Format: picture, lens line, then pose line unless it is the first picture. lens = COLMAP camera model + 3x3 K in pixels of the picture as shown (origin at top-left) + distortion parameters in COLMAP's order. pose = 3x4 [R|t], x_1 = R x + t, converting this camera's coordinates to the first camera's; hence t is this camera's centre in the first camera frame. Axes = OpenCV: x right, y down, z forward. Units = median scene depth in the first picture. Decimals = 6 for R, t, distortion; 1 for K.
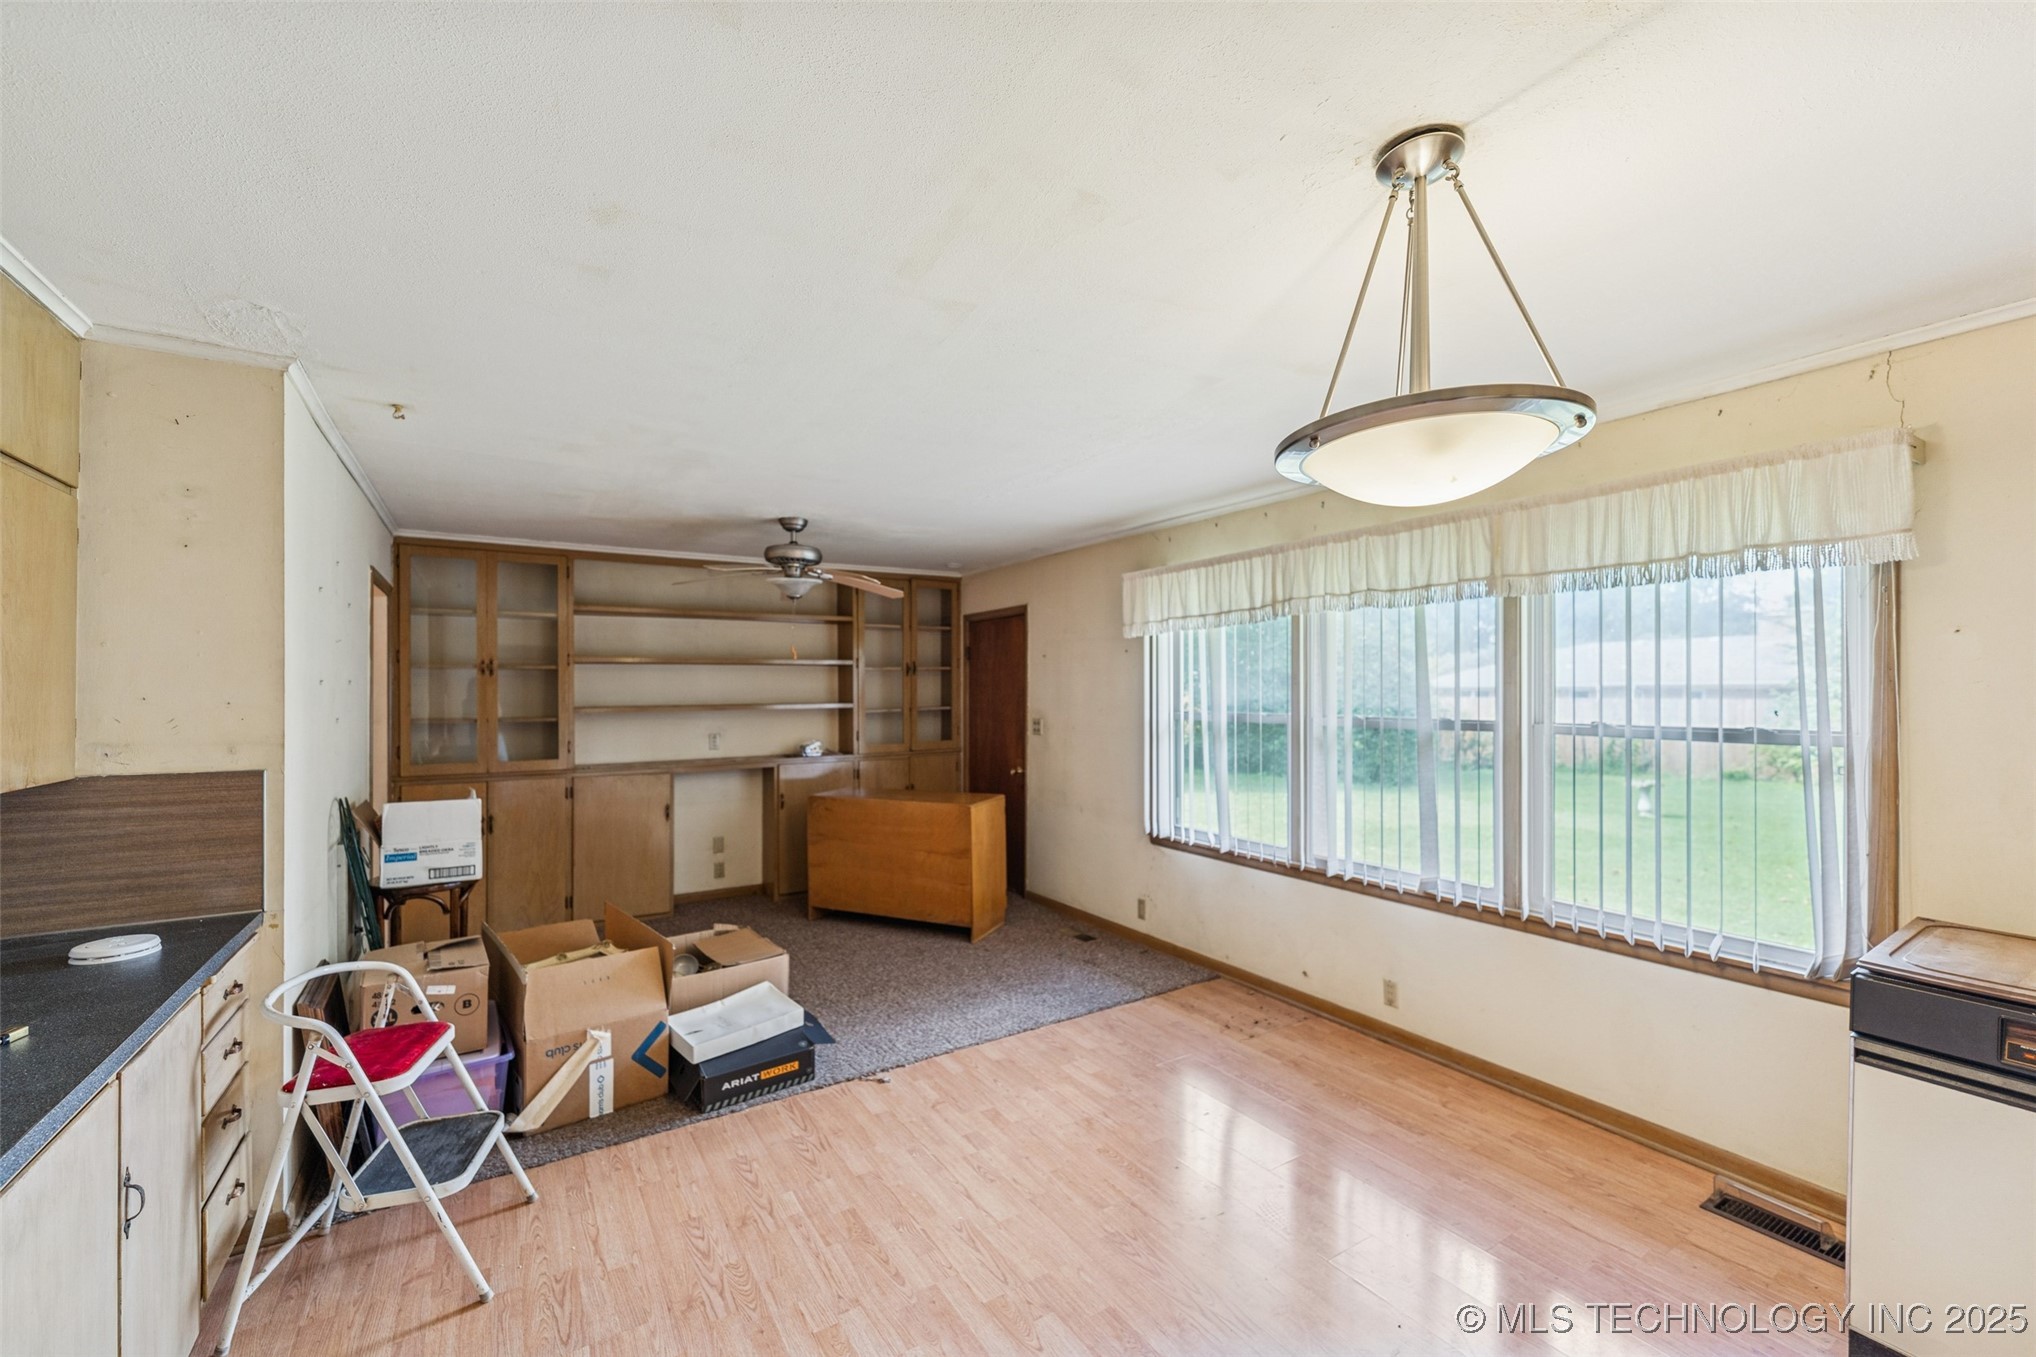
lens RADIAL K [[829.9, 0, 1017.1], [0, 829.9, 694.3], [0, 0, 1]] dist [0.001736, -0.000423]
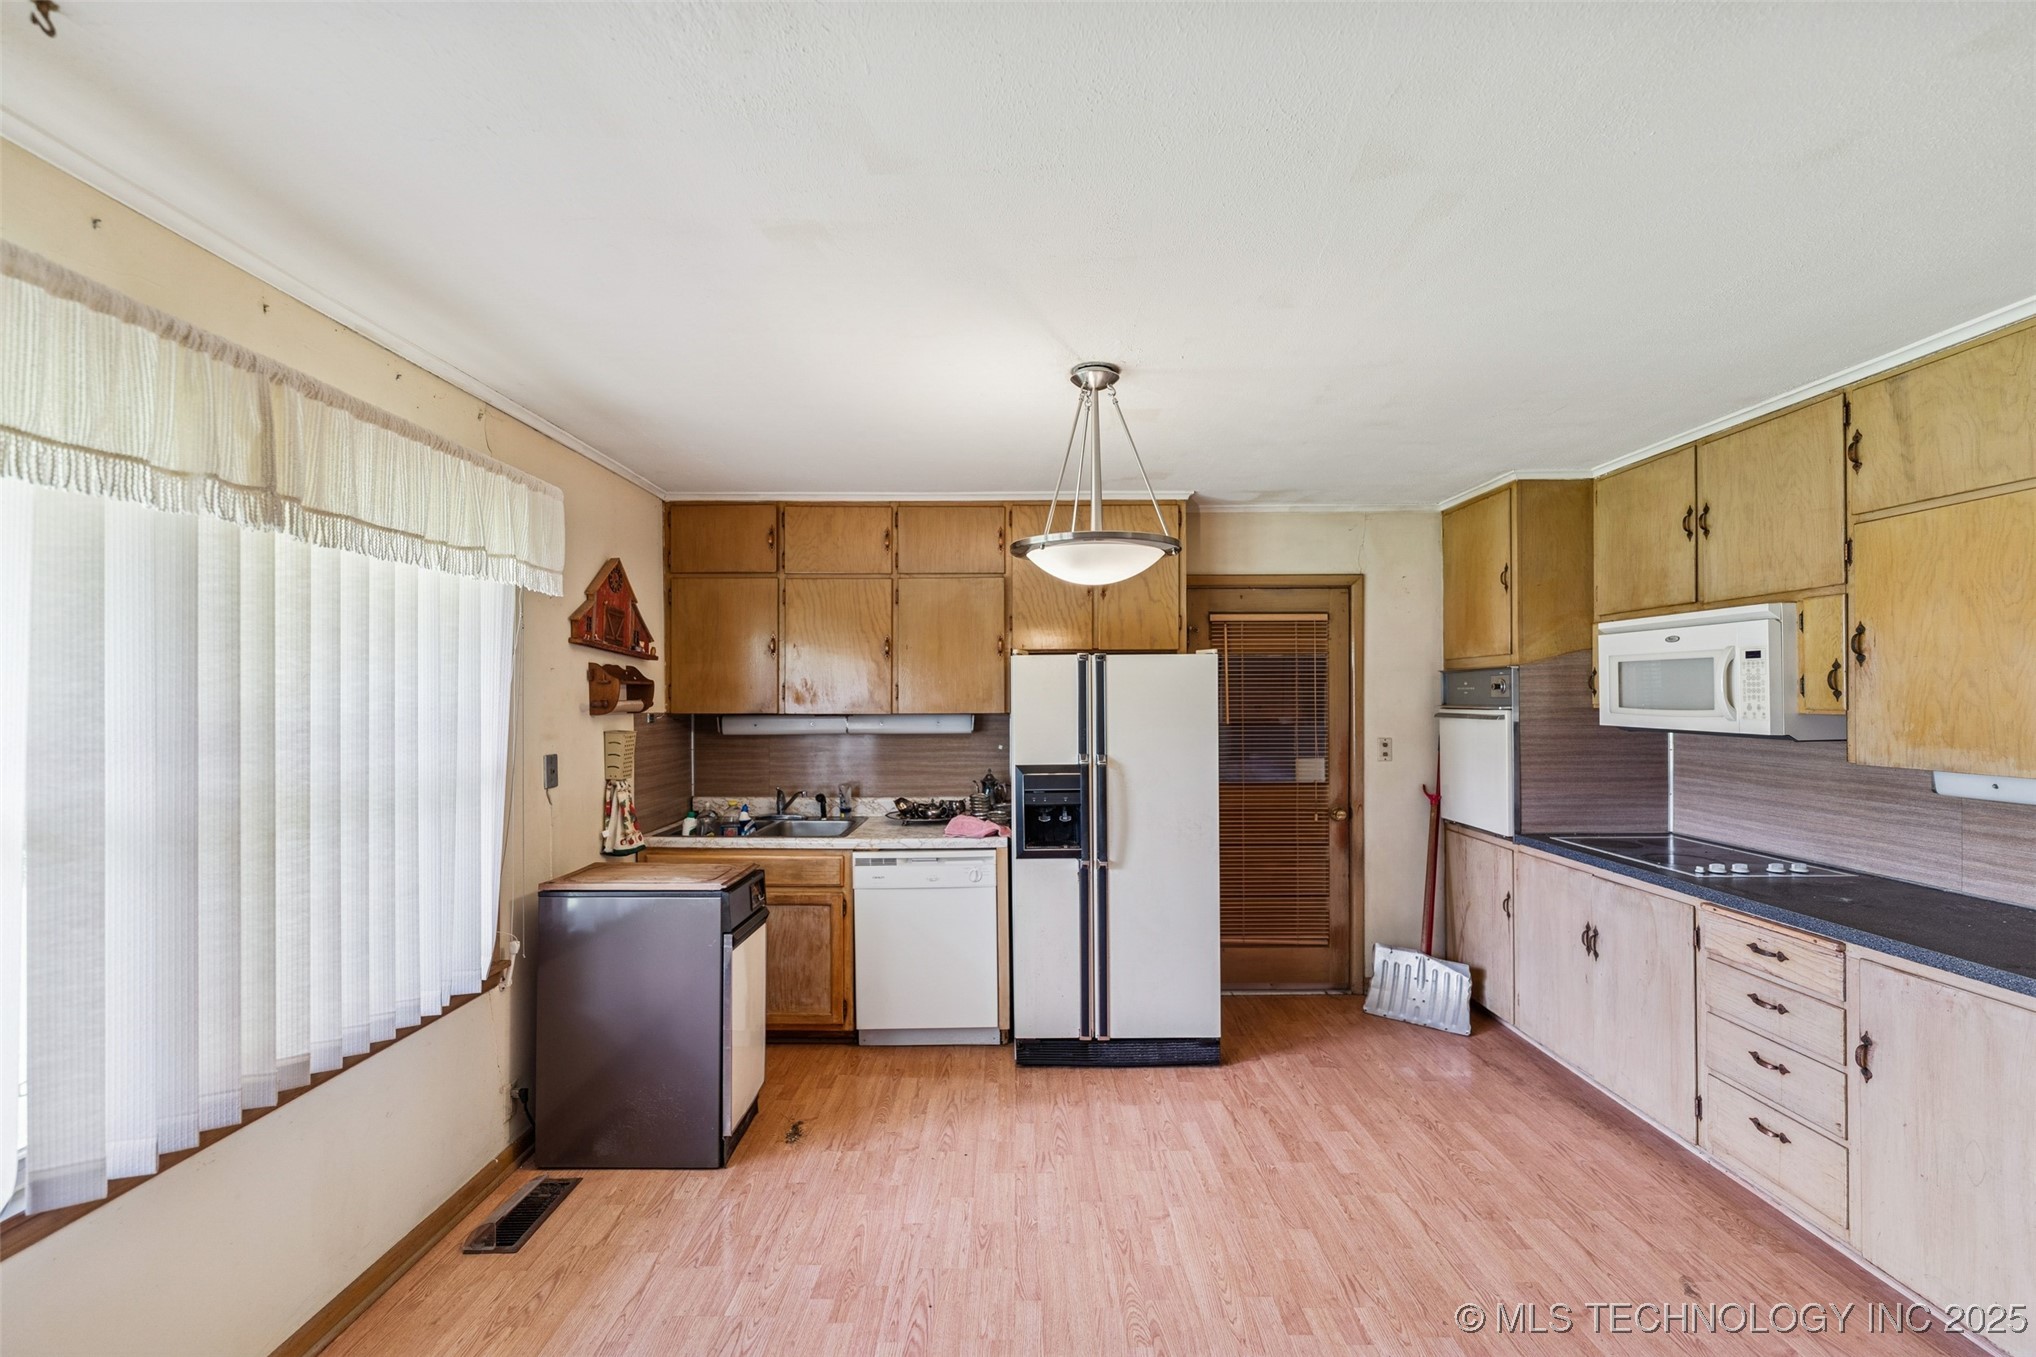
lens RADIAL K [[829.9, 0, 1017.1], [0, 829.9, 694.3], [0, 0, 1]] dist [0.001736, -0.000423]
pose [[-0.845666, 0.006833, 0.533668, -0.101664], [0.005655, 0.999977, -0.003841, -0.003532], [-0.533682, -0.000230, -0.845685, 0.976930]]
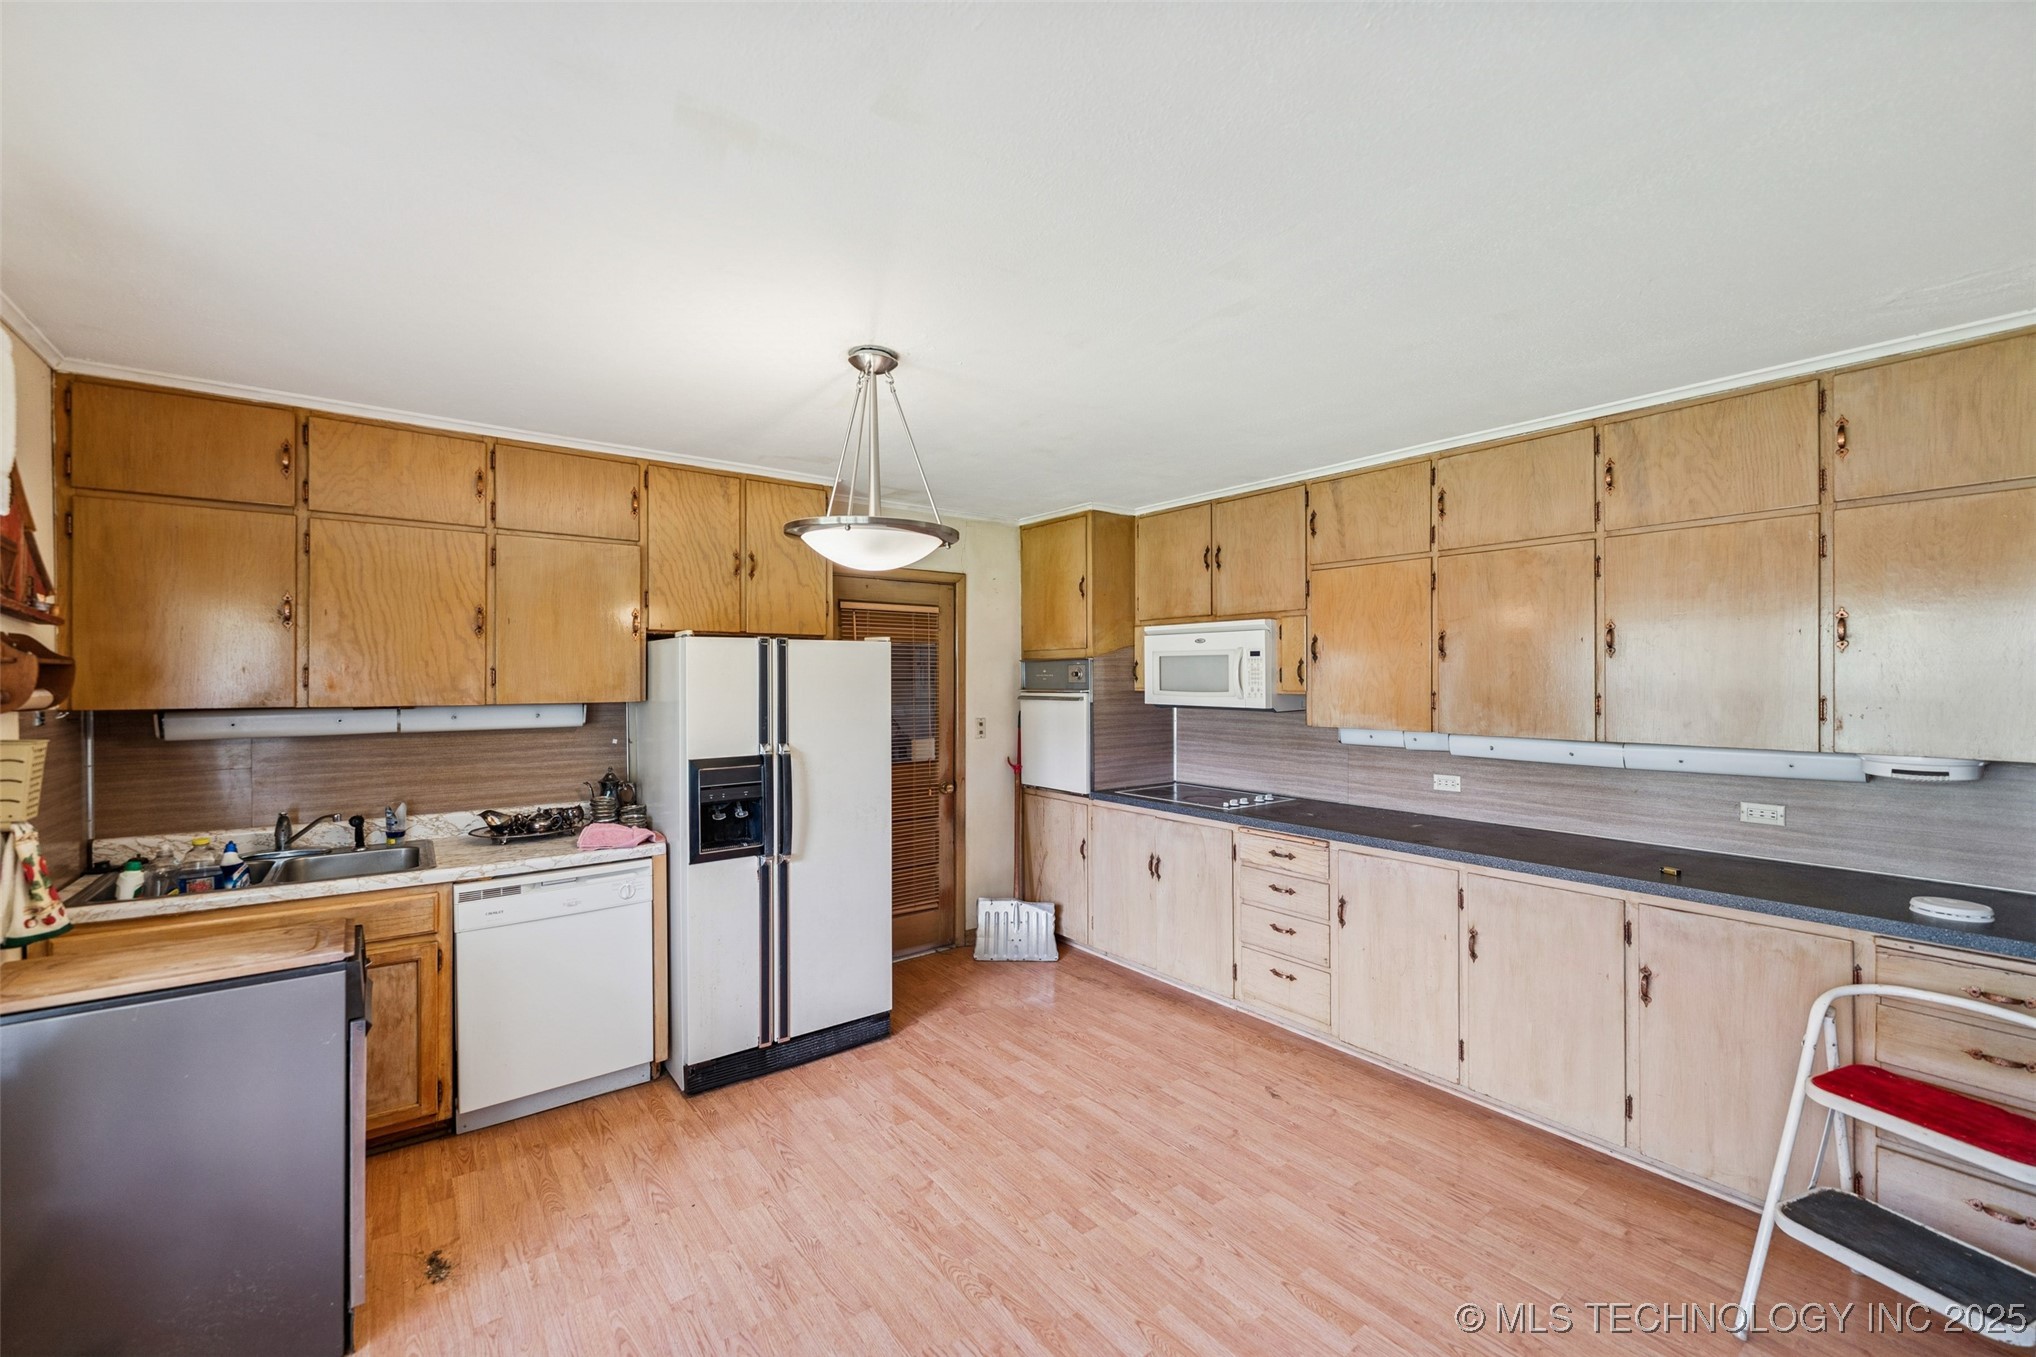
lens RADIAL K [[823.1, 0, 1018.0], [0, 823.1, 678.5], [0, 0, 1]] dist [-0.001189, -0.000631]
pose [[-0.996250, 0.005087, -0.086366, 0.139088], [0.005128, 0.999987, -0.000250, -0.007115], [0.086364, -0.000692, -0.996263, 1.039417]]
